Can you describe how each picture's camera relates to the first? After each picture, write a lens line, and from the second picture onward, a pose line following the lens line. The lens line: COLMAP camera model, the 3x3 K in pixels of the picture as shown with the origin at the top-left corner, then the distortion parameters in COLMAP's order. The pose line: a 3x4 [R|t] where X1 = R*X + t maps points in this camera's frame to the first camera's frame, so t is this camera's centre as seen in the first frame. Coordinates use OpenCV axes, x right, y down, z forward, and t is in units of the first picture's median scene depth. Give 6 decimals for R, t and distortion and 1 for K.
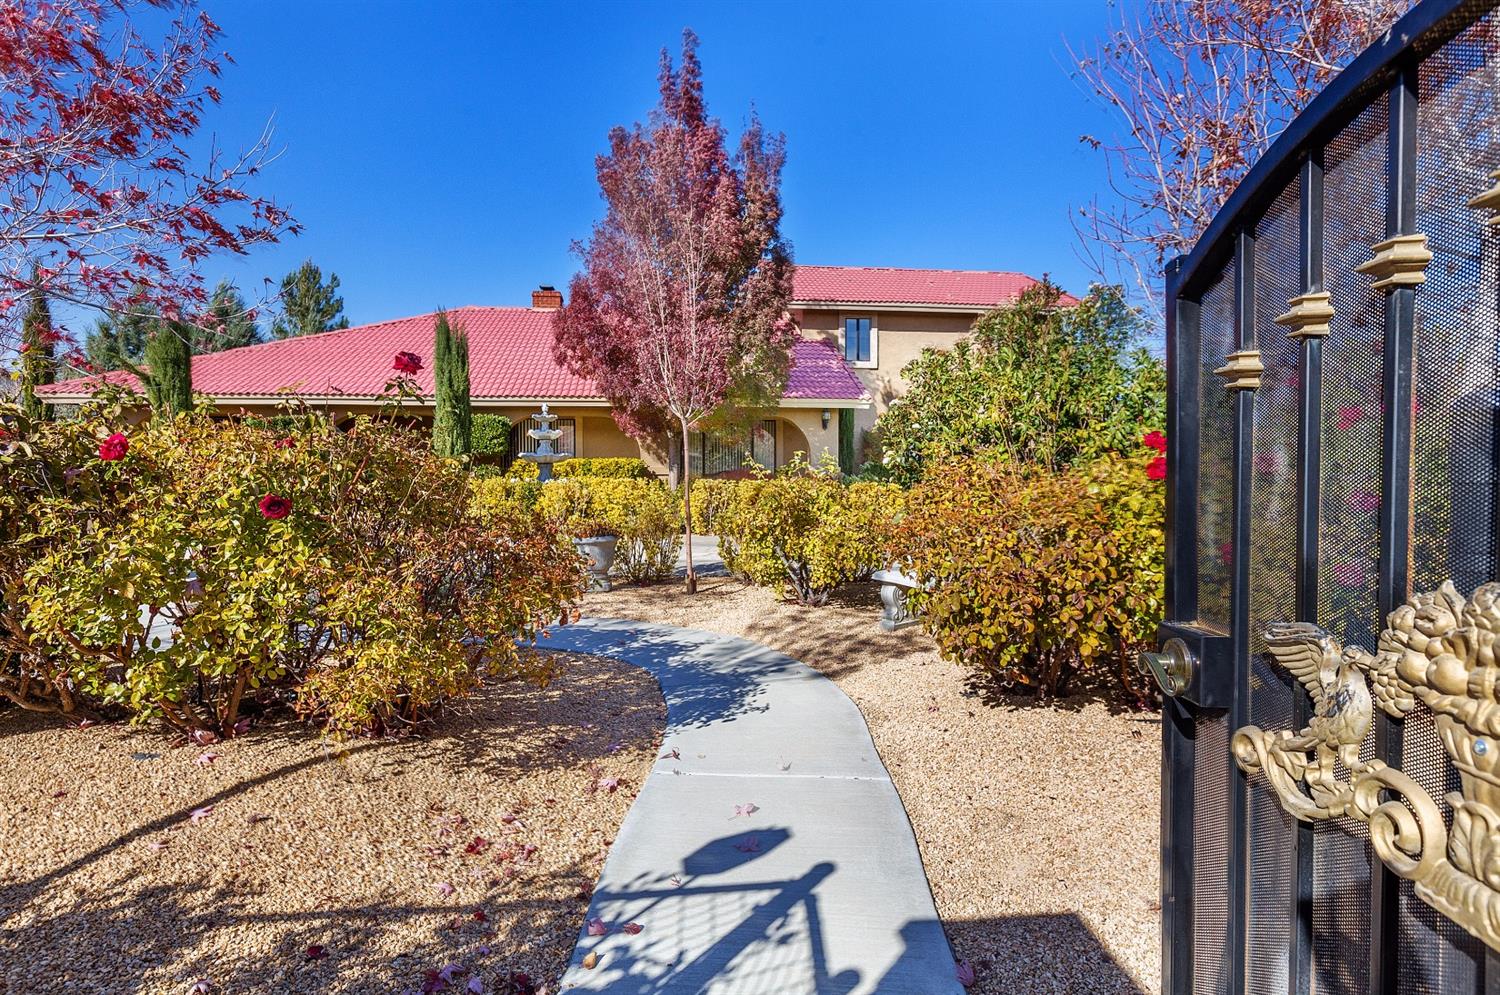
lens RADIAL K [[810.0, 0, 745.0], [0, 810.0, 495.9], [0, 0, 1]] dist [-0.002909, -0.000172]
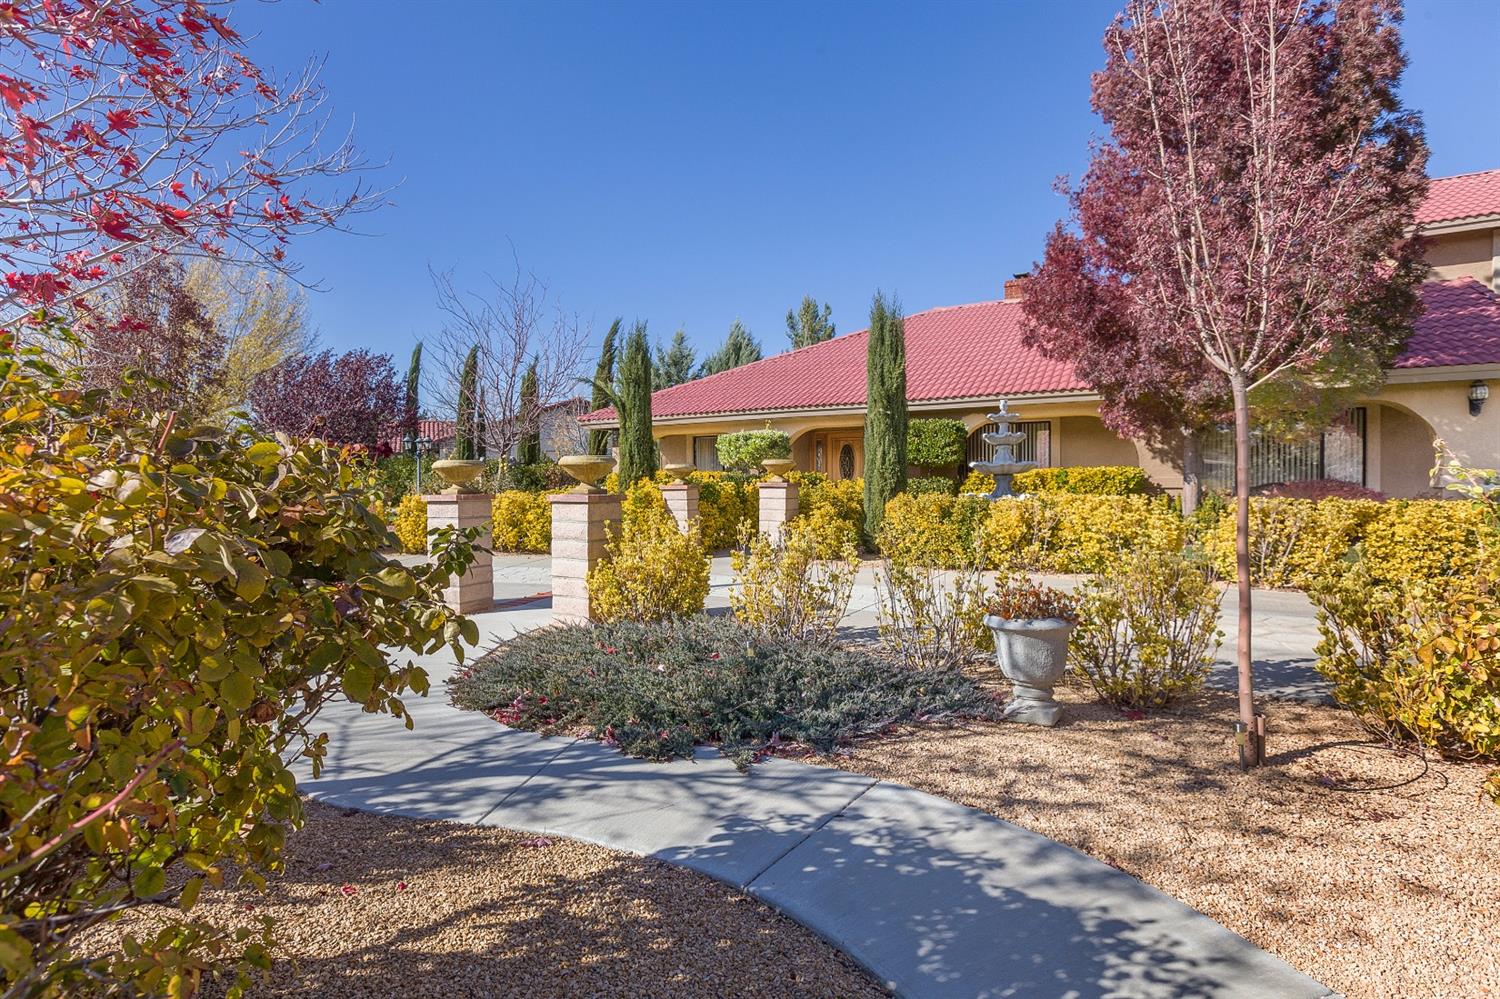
lens RADIAL K [[726.9, 0, 736.8], [0, 726.9, 509.0], [0, 0, 1]] dist [0.001520, -0.000696]
pose [[0.803219, 0.016898, -0.595444, -0.029063], [-0.012901, 0.999857, 0.010973, -0.010442], [0.595544, -0.001132, 0.803322, 0.258925]]
